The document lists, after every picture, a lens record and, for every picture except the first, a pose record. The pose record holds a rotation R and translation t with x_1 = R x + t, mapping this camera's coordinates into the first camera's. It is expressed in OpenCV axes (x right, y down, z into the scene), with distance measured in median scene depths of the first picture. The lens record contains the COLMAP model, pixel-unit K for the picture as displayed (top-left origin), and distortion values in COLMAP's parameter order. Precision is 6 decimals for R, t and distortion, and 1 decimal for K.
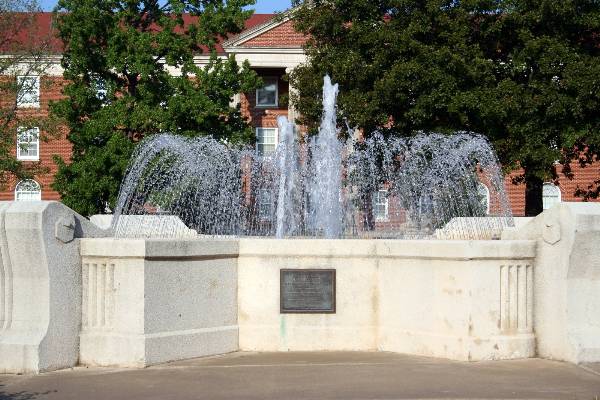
lens RADIAL K [[1201.9, 0, 300.0], [0, 1201.9, 200.0], [0, 0, 1]] dist [0.031740, 0.232529]
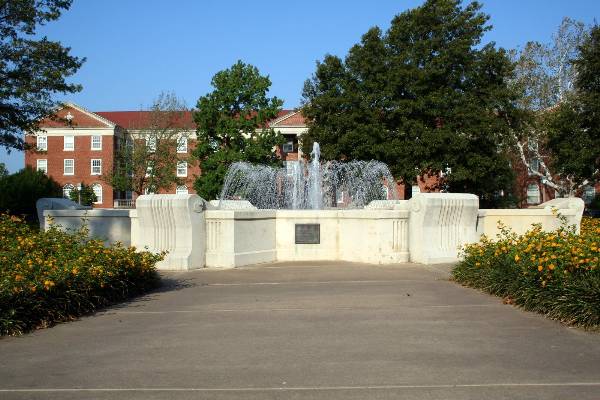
lens RADIAL K [[855.6, 0, 300.0], [0, 855.6, 200.0], [0, 0, 1]] dist [-0.369669, -0.000437]
pose [[0.999978, -0.006316, -0.002083, -0.003274], [0.006226, 0.999147, -0.040816, 0.077379], [0.002339, 0.040802, 0.999165, -0.578680]]
